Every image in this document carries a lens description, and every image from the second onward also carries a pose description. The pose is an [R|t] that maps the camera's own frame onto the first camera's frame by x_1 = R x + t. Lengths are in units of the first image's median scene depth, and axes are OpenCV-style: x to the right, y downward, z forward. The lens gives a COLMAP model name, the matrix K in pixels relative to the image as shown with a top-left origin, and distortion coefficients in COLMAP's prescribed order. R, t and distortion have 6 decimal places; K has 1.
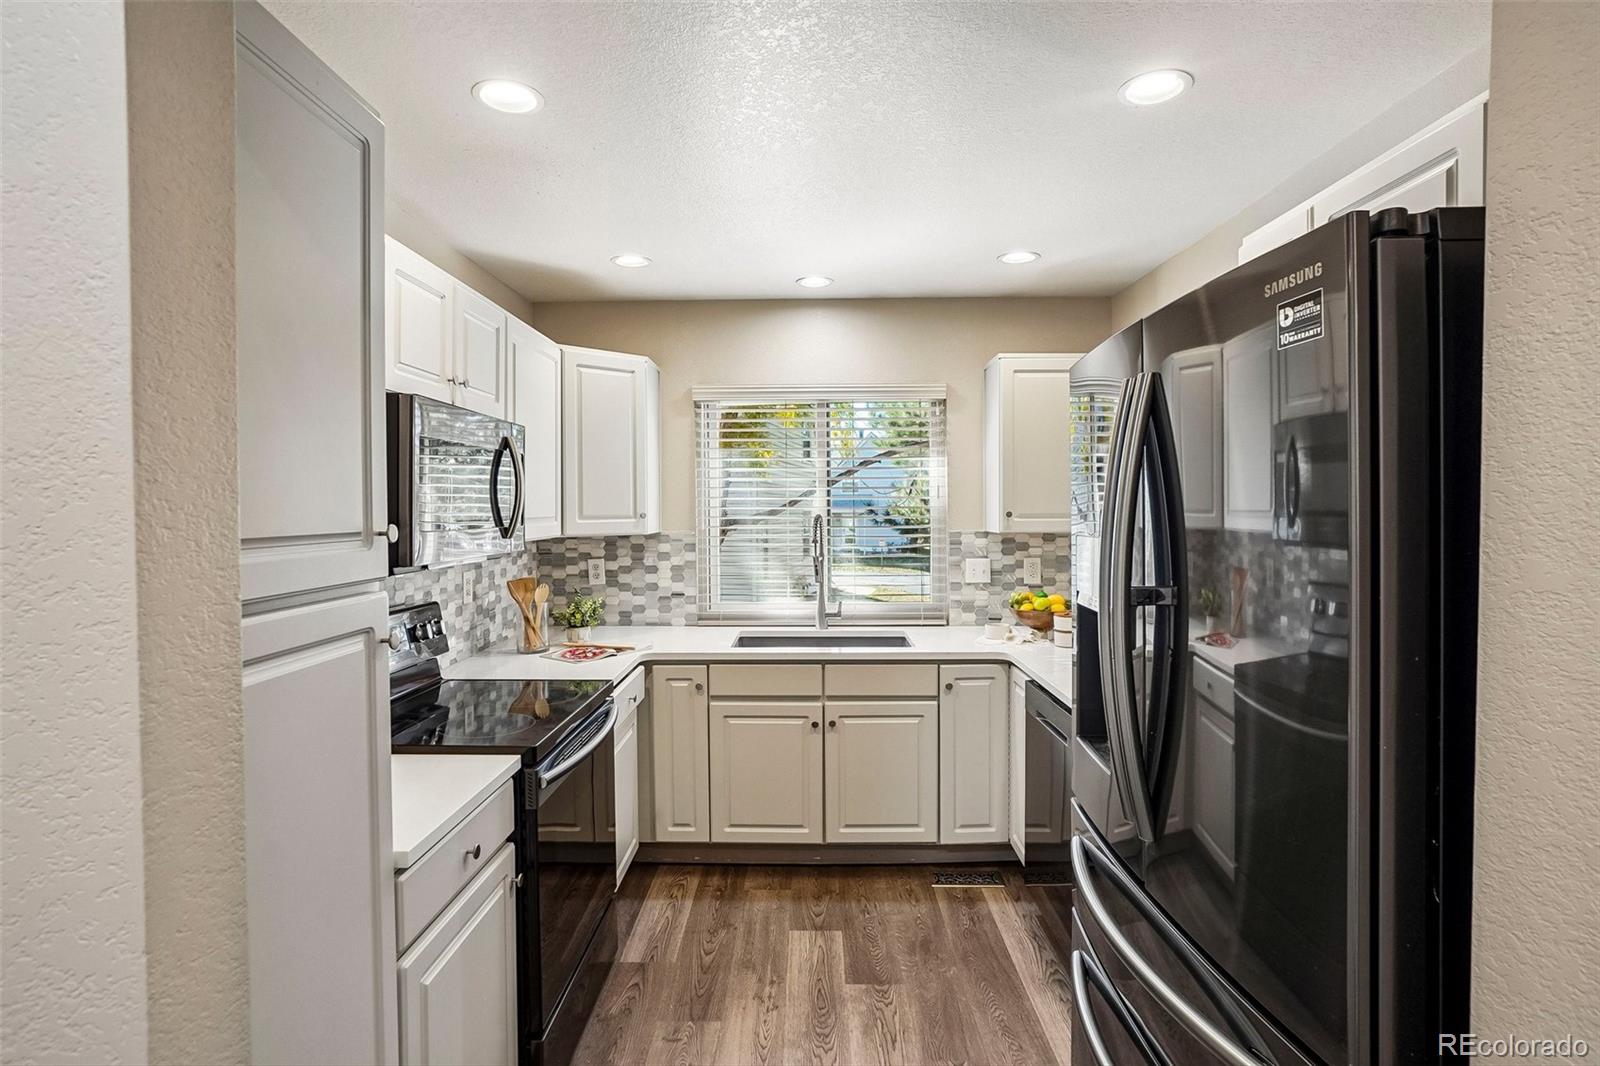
lens RADIAL K [[816.5, 0, 798.7], [0, 816.5, 525.4], [0, 0, 1]] dist [-0.031334, 0.003642]
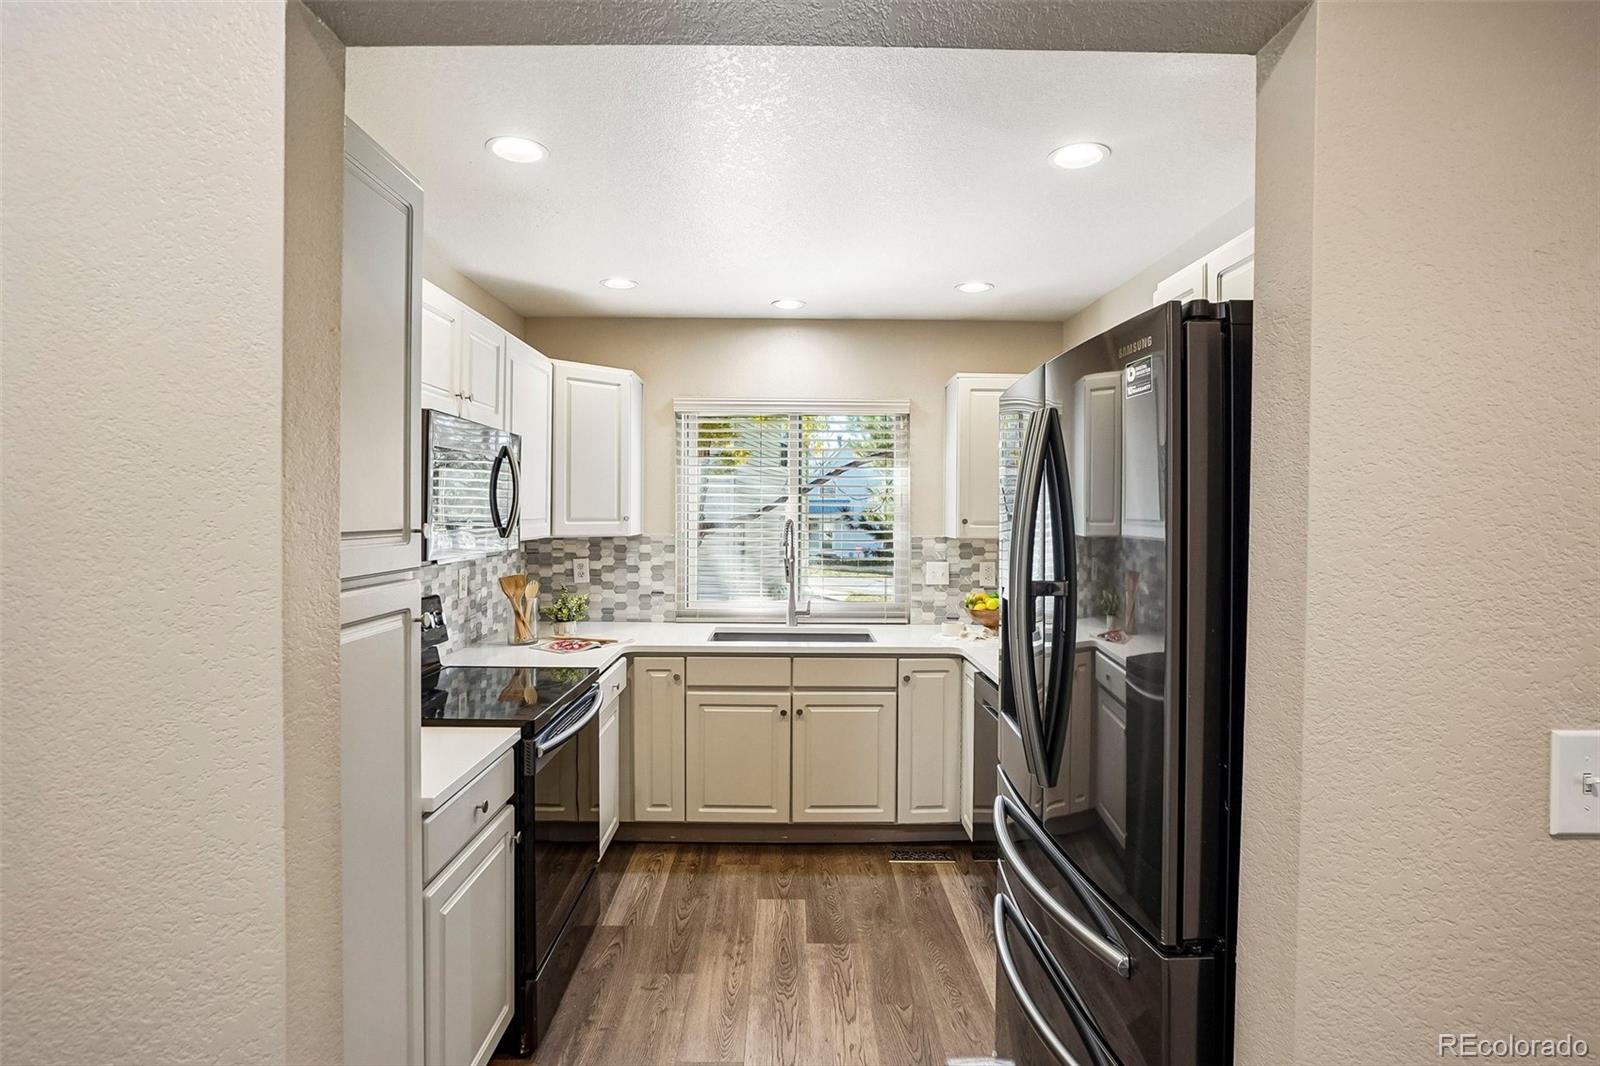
lens RADIAL K [[816.5, 0, 798.0], [0, 816.5, 525.2], [0, 0, 1]] dist [-0.031334, 0.003642]
pose [[0.999567, 0.011866, 0.026910, 0.007532], [-0.011703, 0.999912, -0.006223, 0.001077], [-0.026982, 0.005905, 0.999618, -0.093358]]
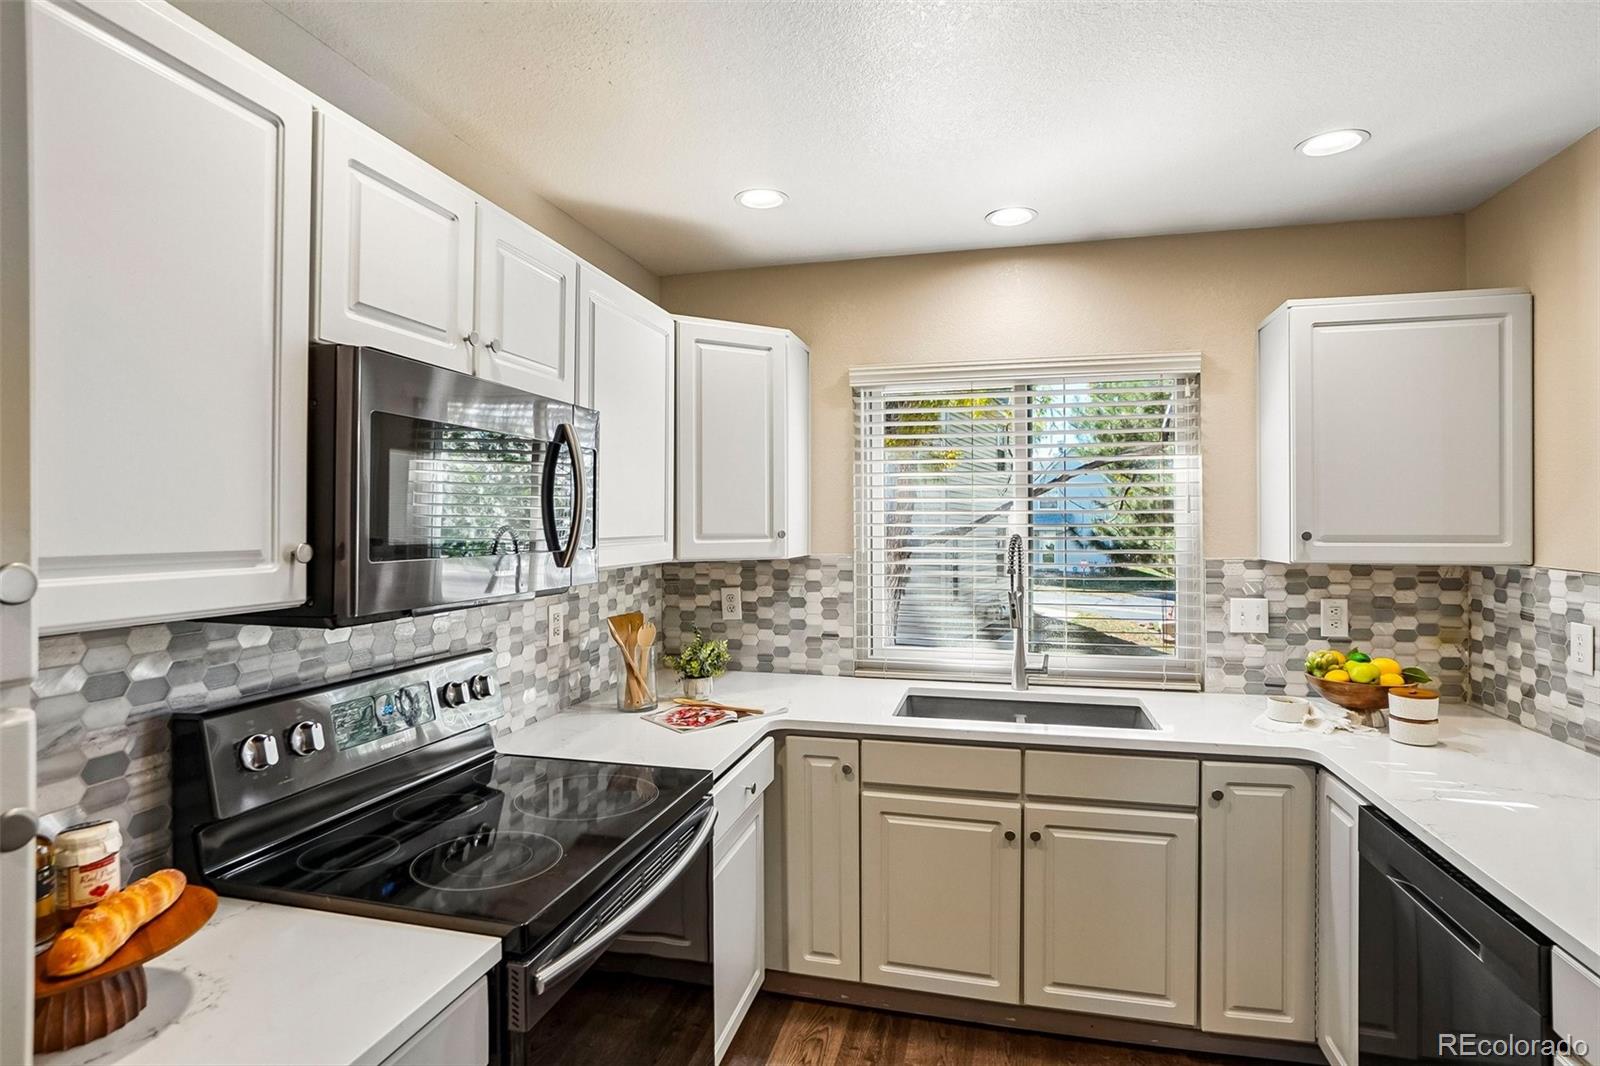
lens RADIAL K [[816.5, 0, 800.5], [0, 816.5, 523.8], [0, 0, 1]] dist [-0.031334, 0.003642]
pose [[0.973319, 0.003553, -0.229429, 0.004169], [-0.008453, 0.999757, -0.020374, -0.007749], [0.229300, 0.021770, 0.973112, 0.292890]]
